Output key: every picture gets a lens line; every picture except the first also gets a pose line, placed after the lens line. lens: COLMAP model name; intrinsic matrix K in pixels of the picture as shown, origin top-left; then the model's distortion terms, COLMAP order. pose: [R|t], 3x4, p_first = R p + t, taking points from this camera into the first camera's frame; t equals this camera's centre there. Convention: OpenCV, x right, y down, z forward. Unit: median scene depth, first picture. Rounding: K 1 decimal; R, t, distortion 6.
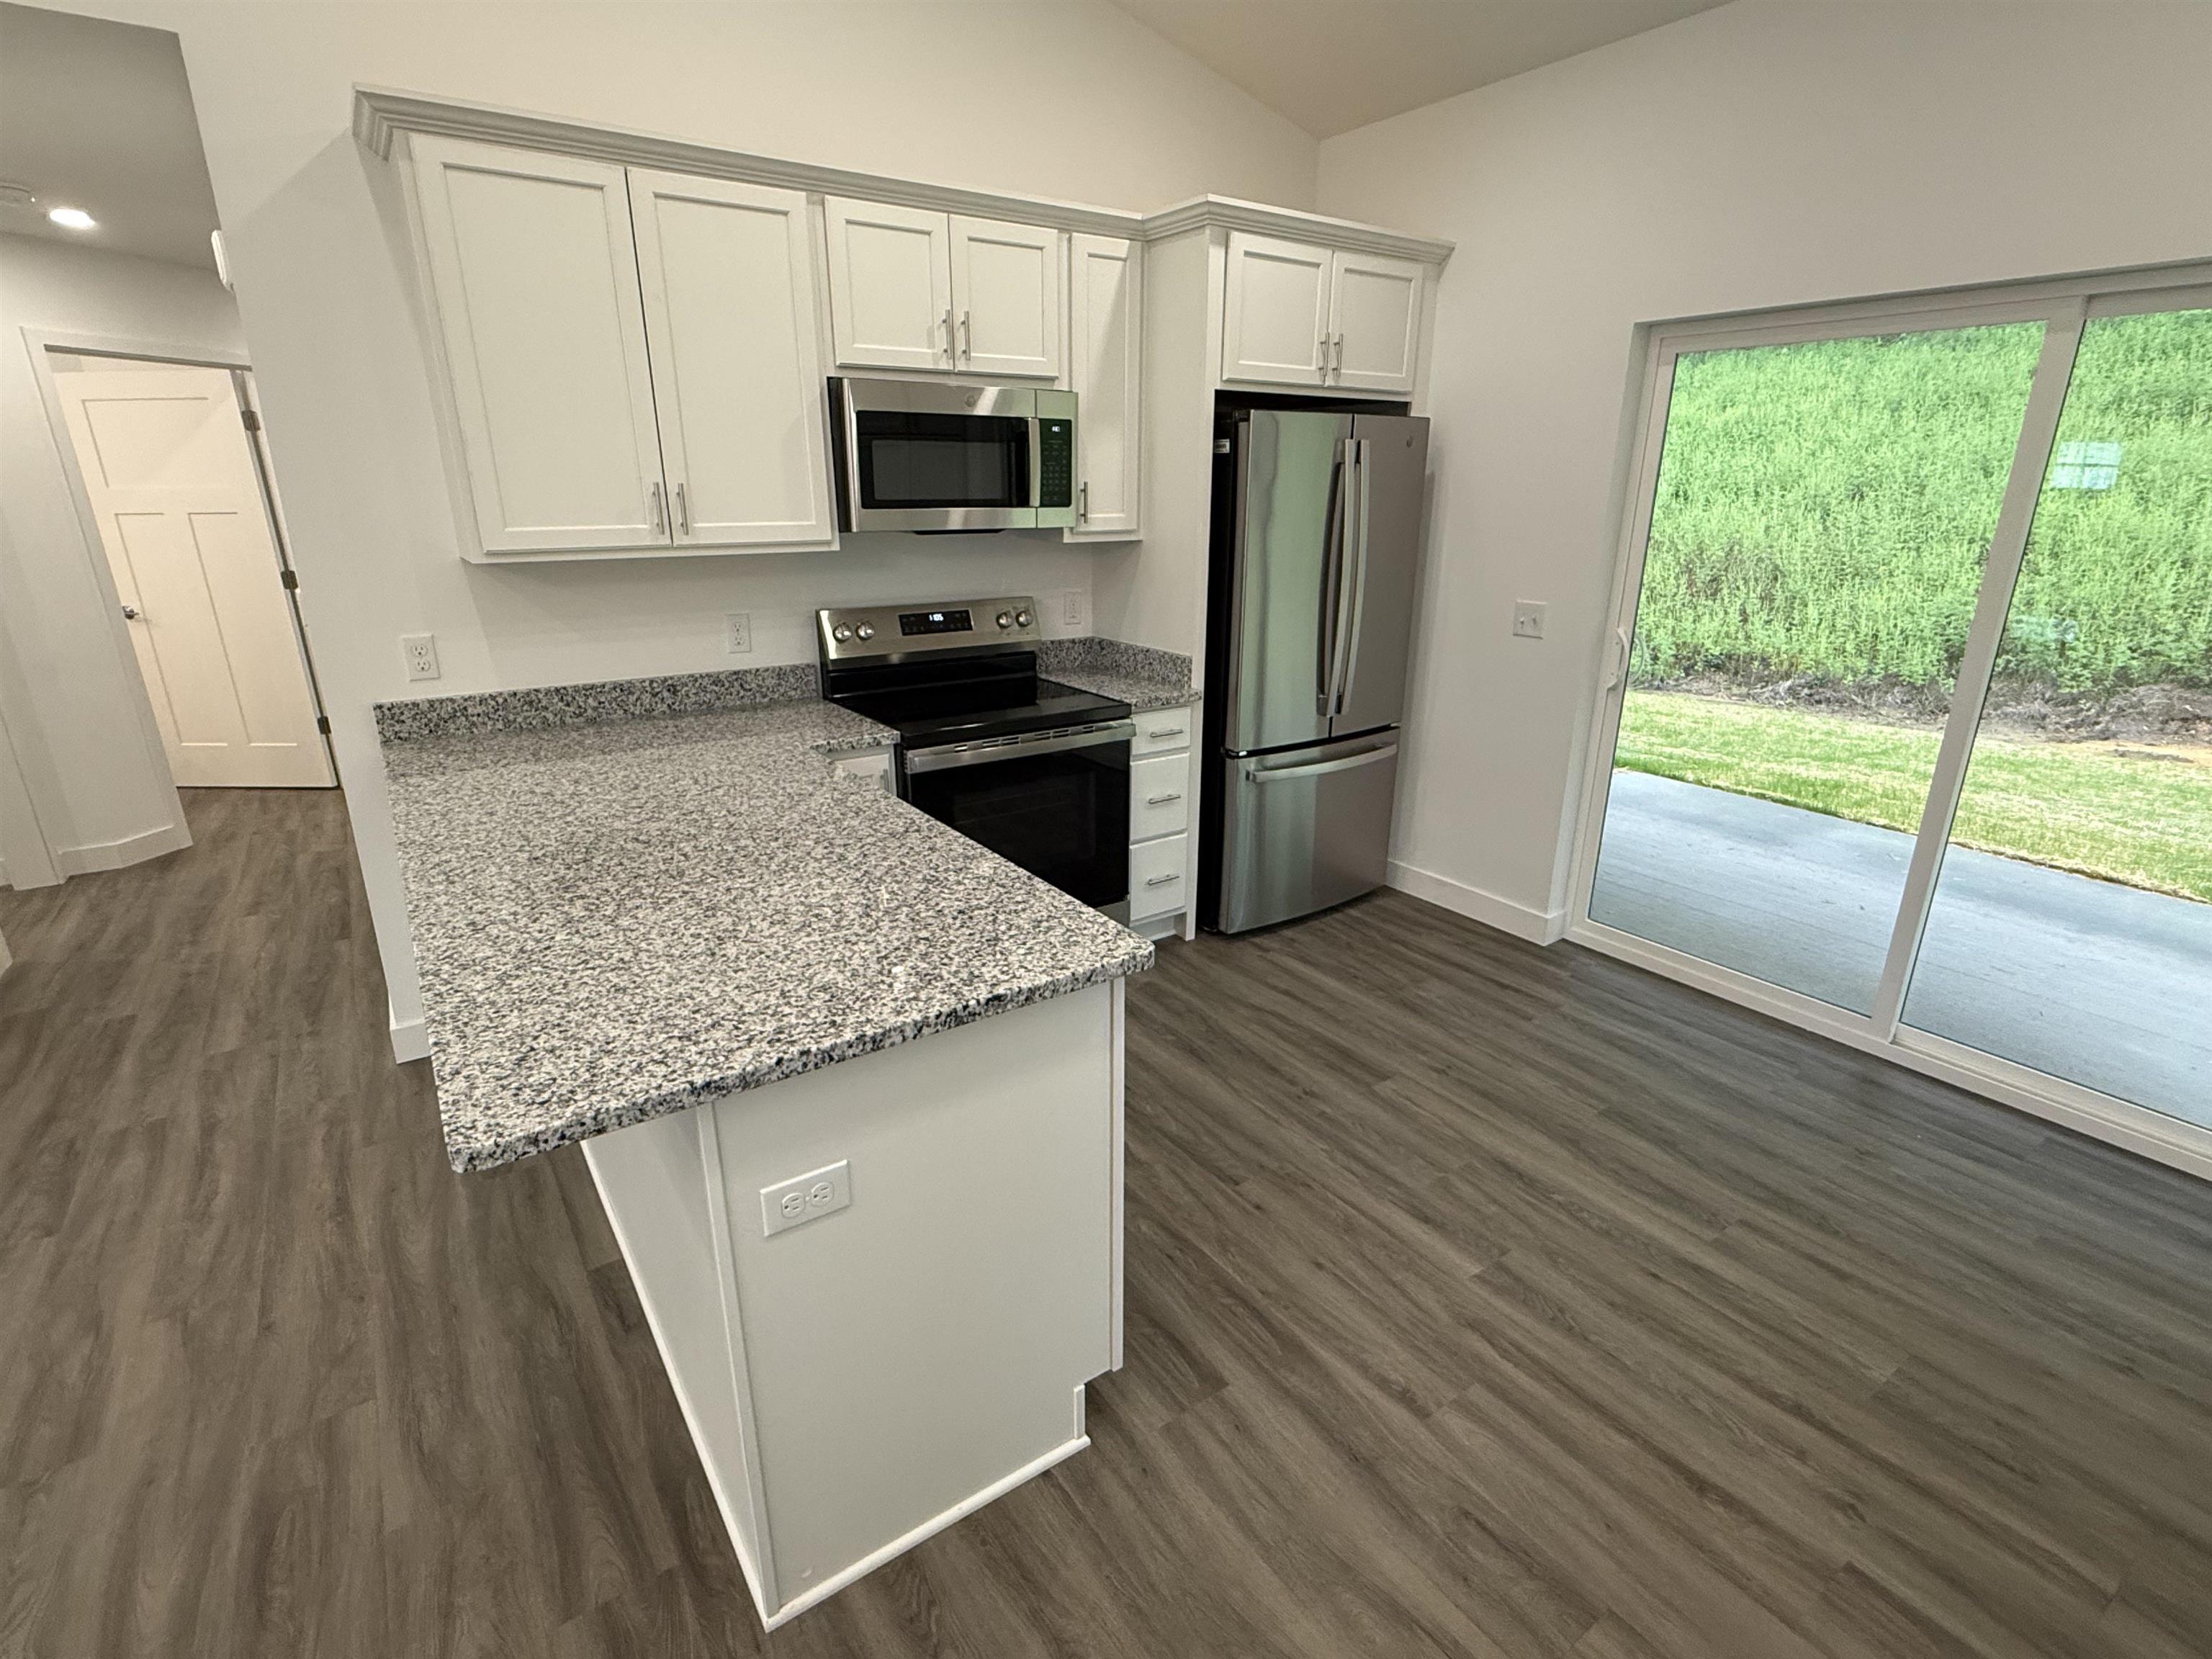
lens RADIAL K [[1064.4, 0, 1102.8], [0, 1064.4, 833.5], [0, 0, 1]] dist [0.001307, -0.002004]
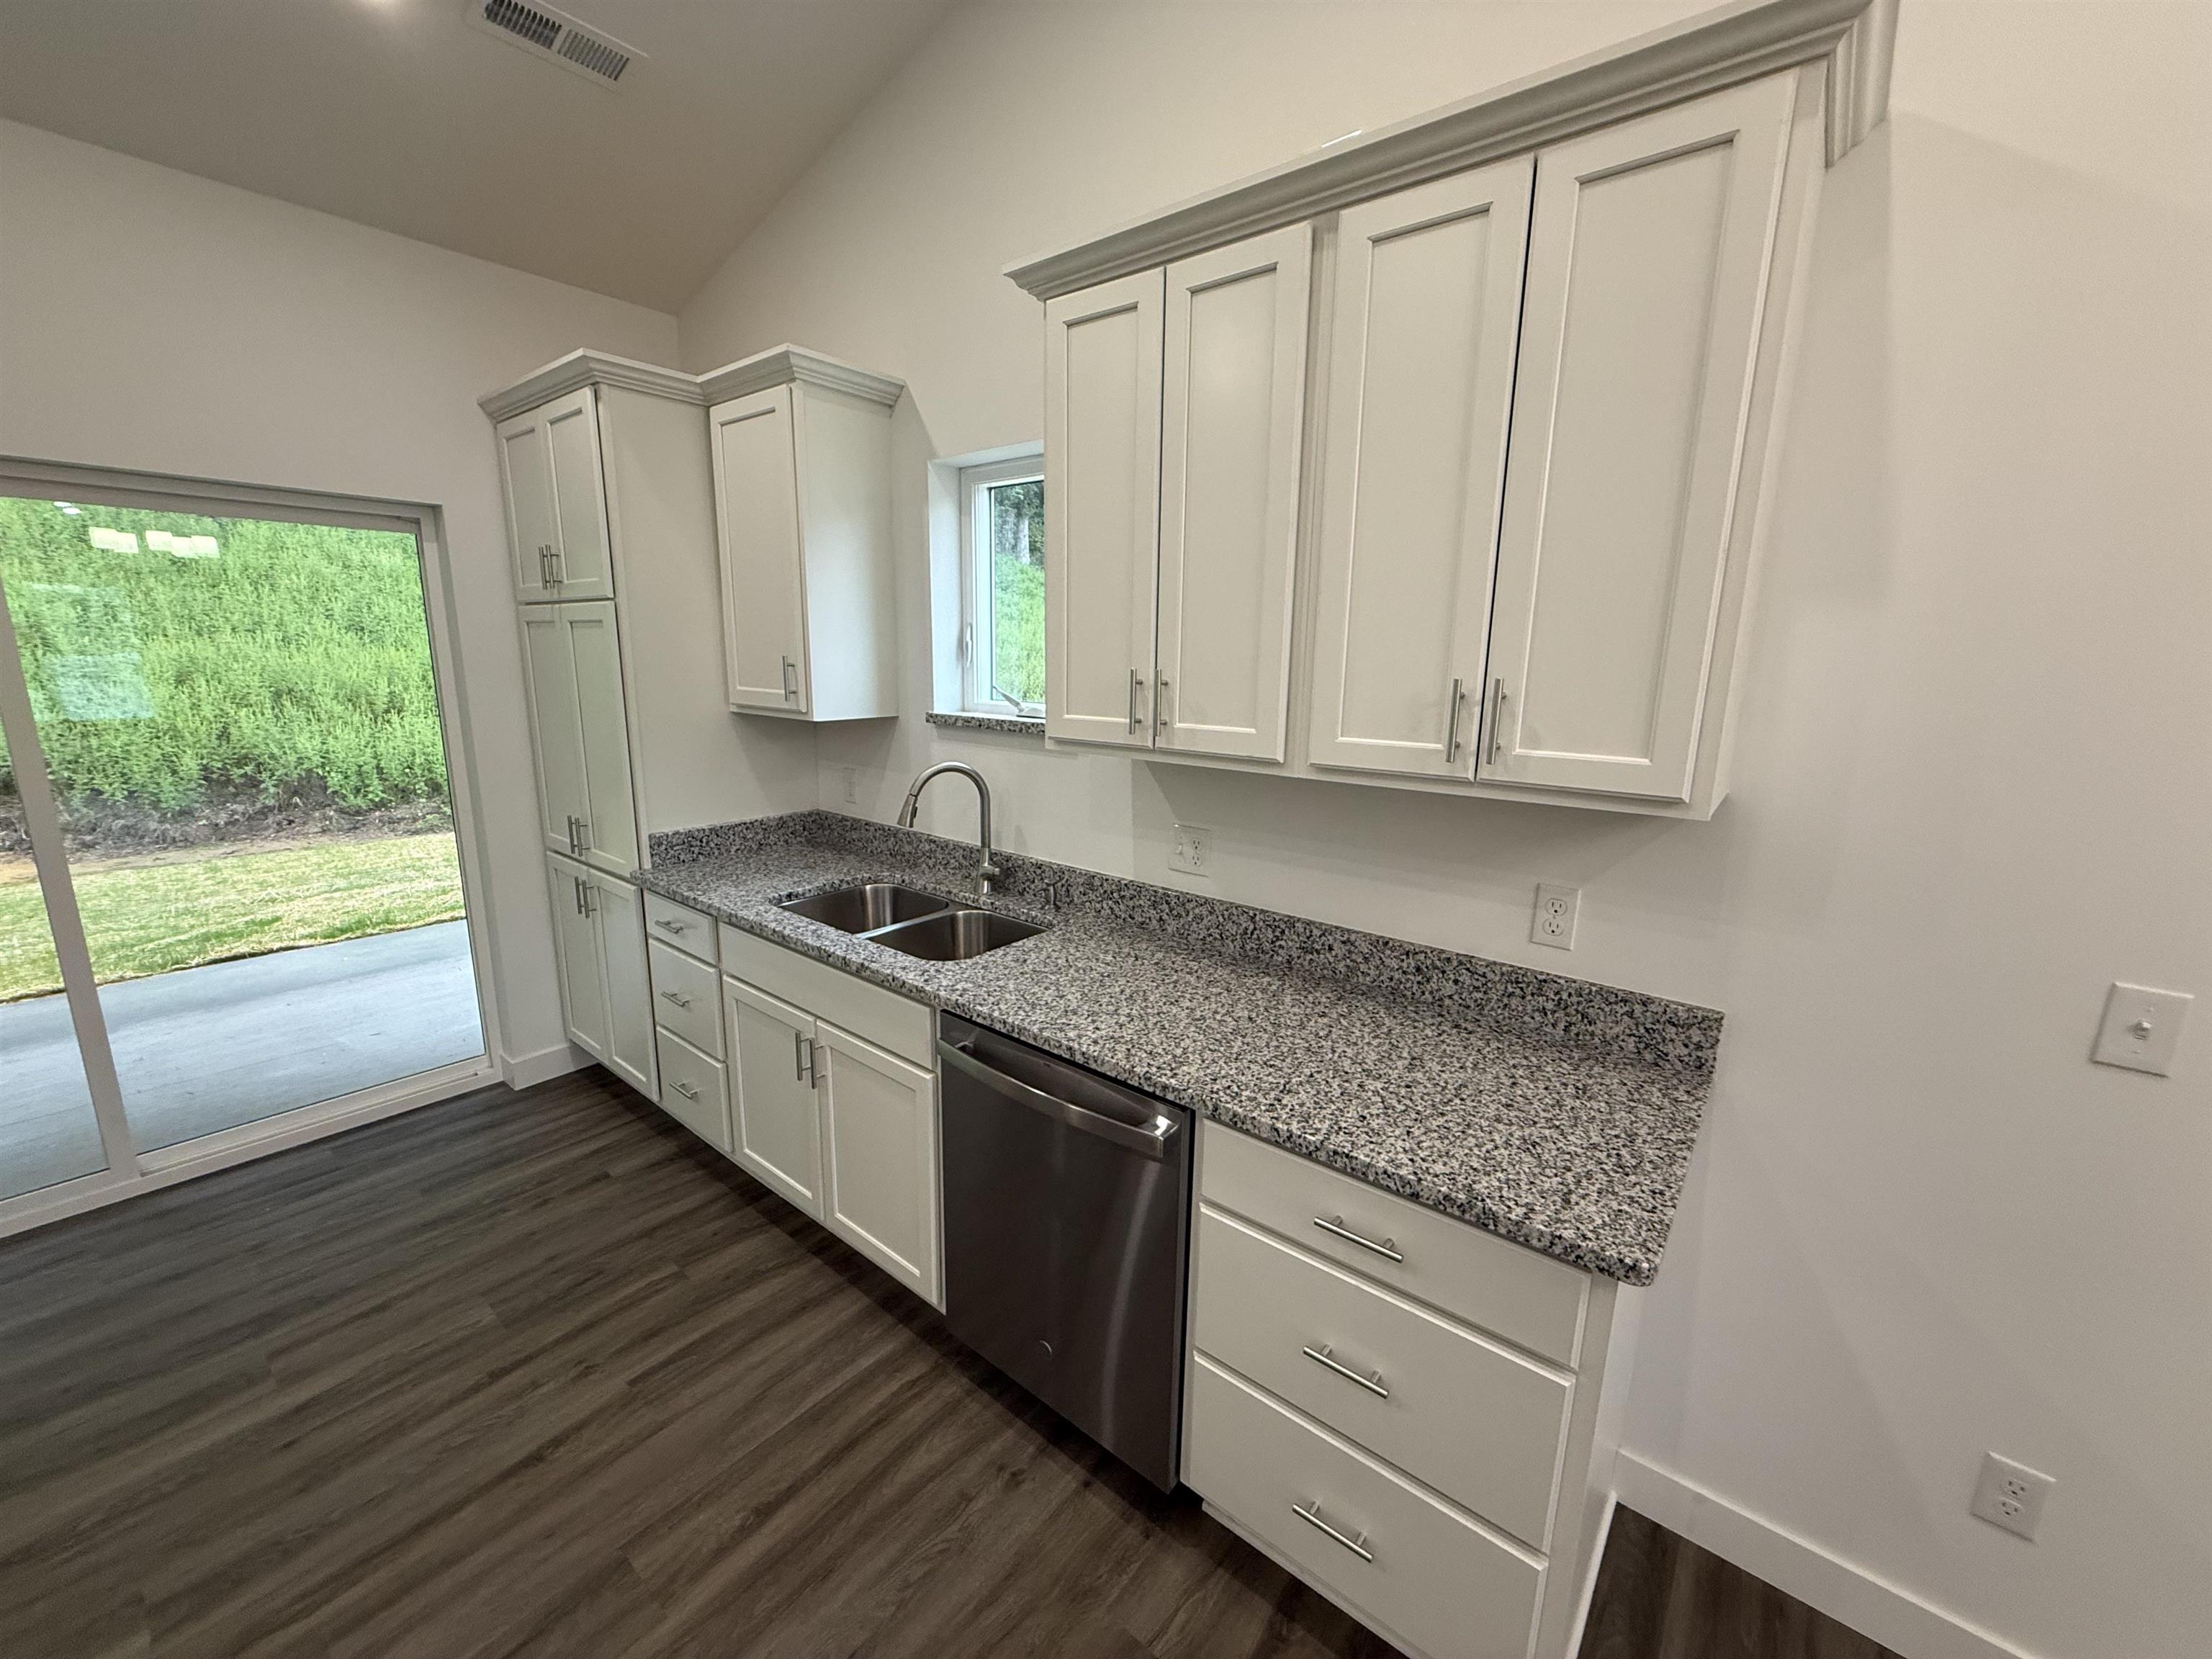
lens RADIAL K [[881.8, 0, 1099.0], [0, 881.8, 831.4], [0, 0, 1]] dist [-0.000245, -0.000279]
pose [[-0.273398, -0.203155, 0.940203, -0.211011], [0.288216, 0.915233, 0.281569, -0.070878], [-0.917706, 0.347962, -0.191670, 0.182344]]
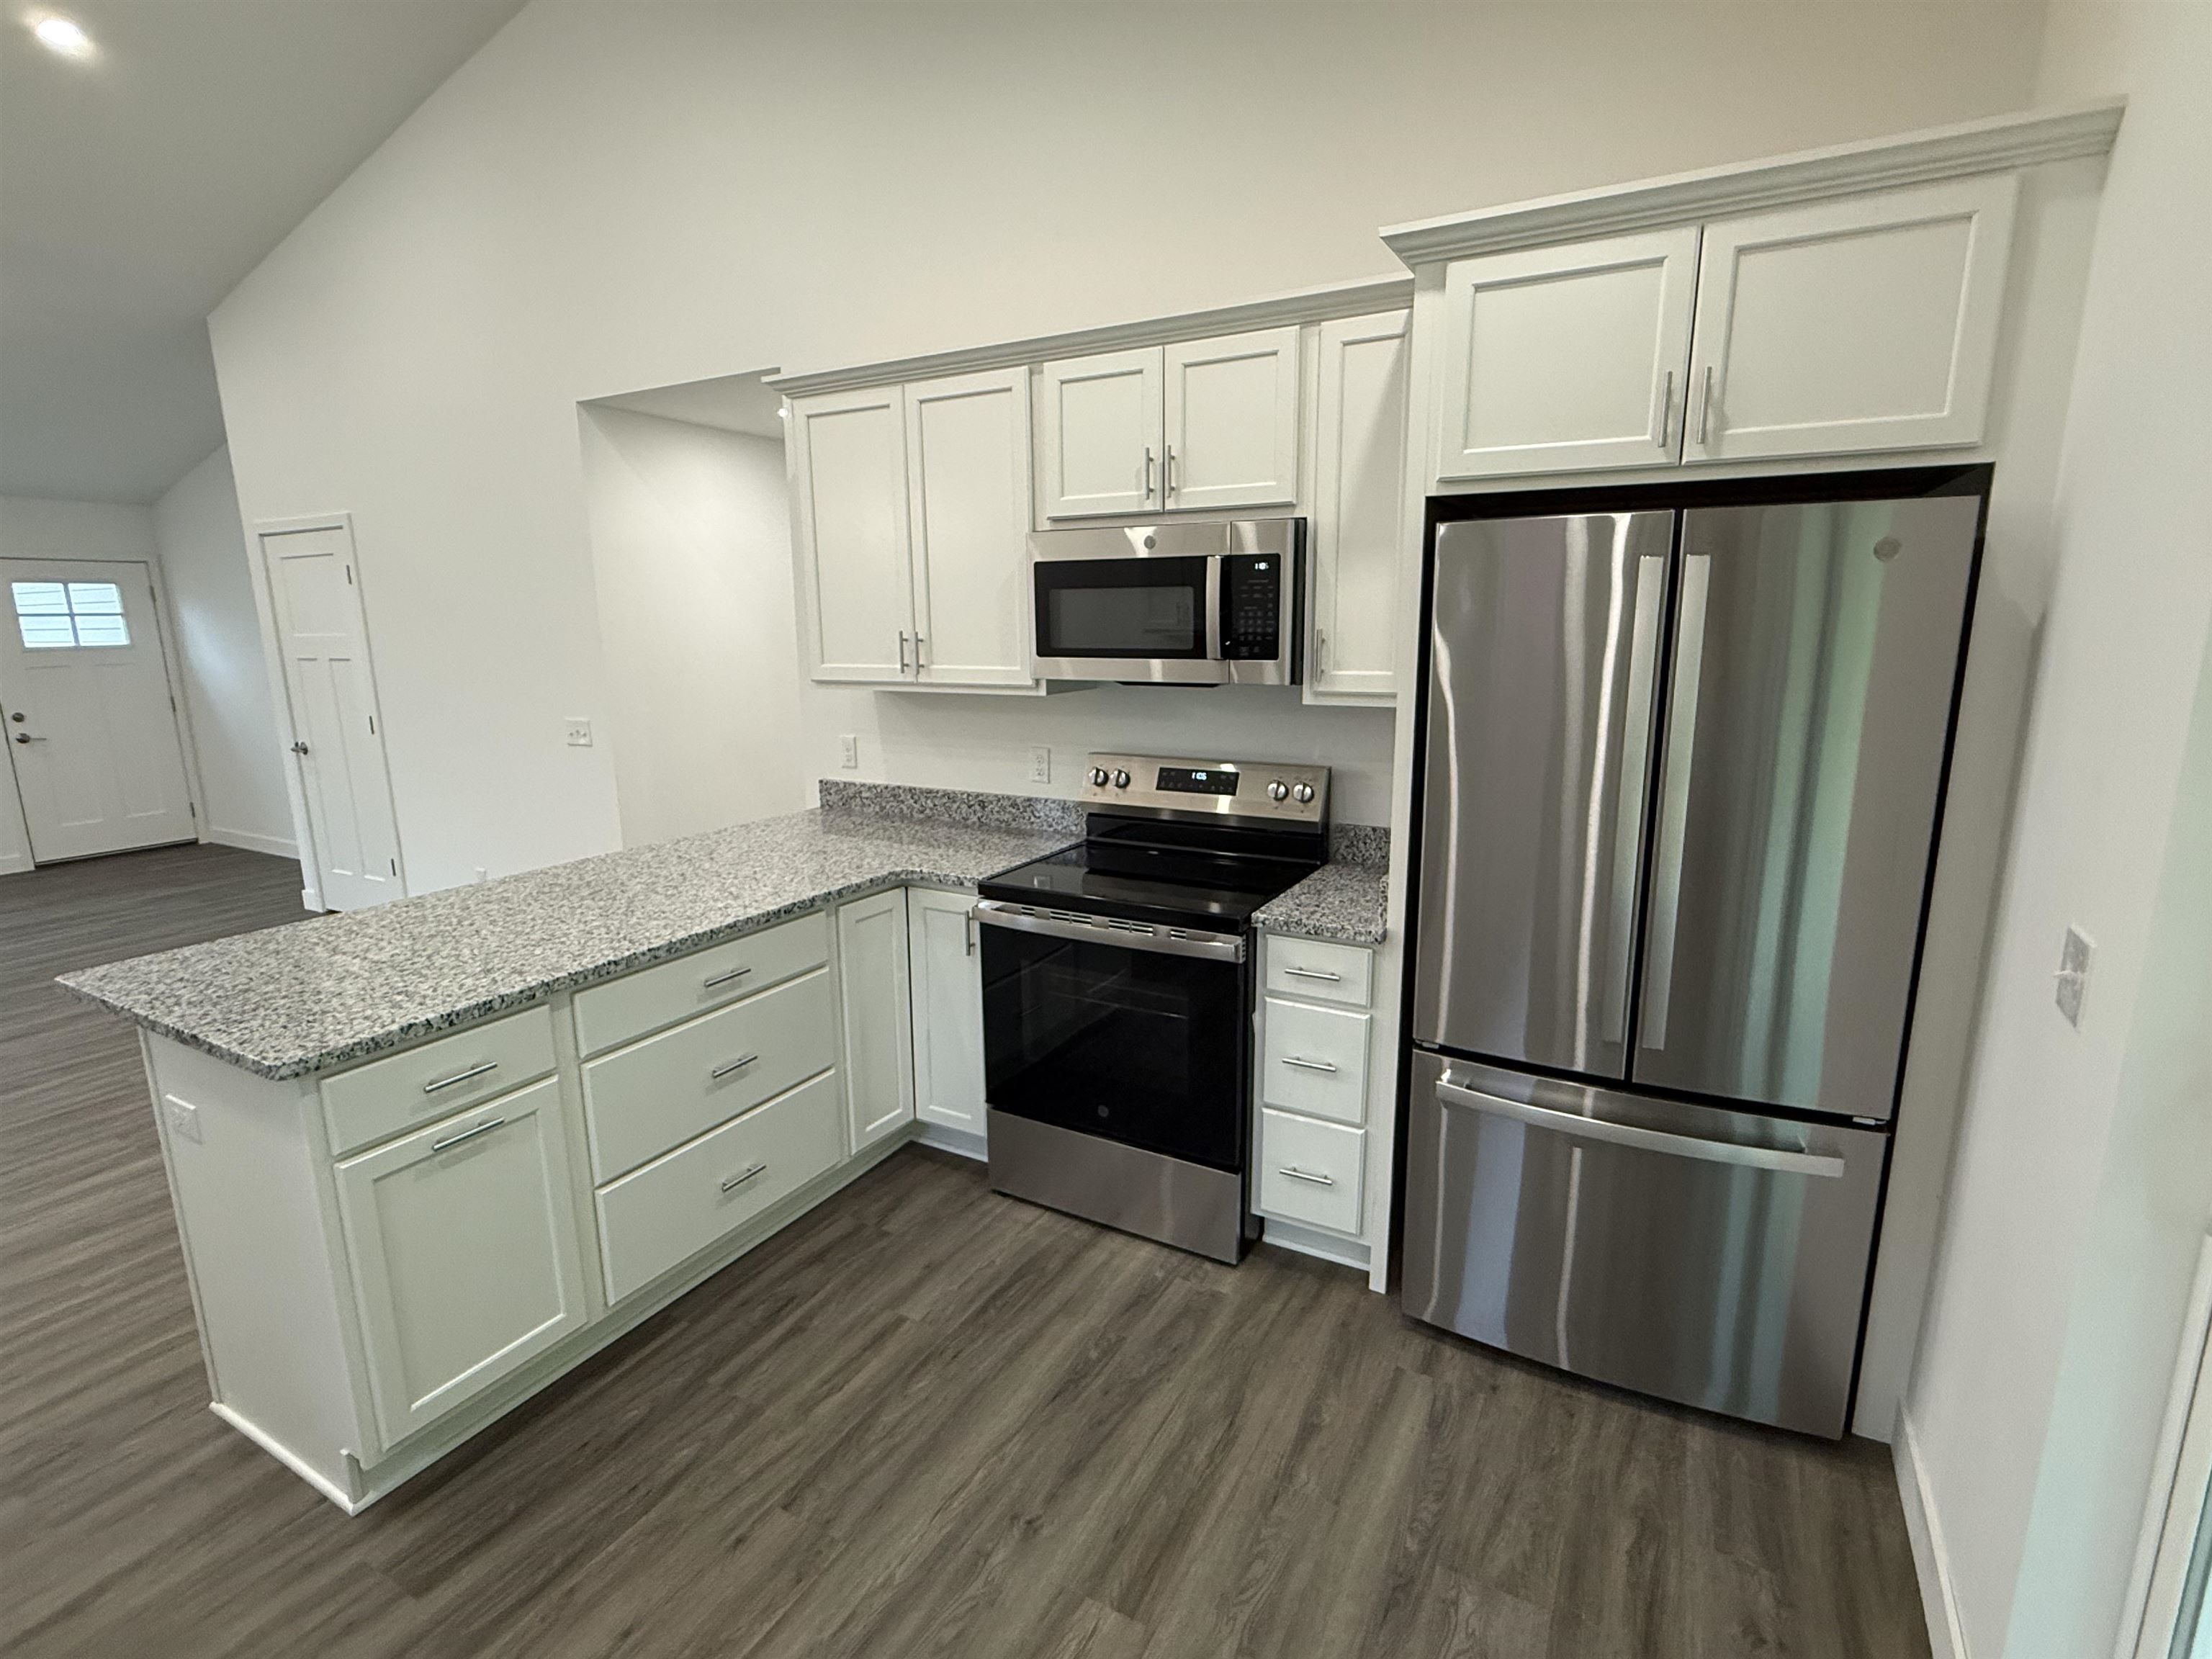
lens RADIAL K [[1064.4, 0, 1101.3], [0, 1064.4, 833.3], [0, 0, 1]] dist [0.001307, -0.002004]
pose [[0.439863, 0.174404, -0.880968, 0.609510], [-0.272394, 0.960659, 0.054175, -0.185854], [0.855758, 0.216140, 0.470065, 0.530459]]
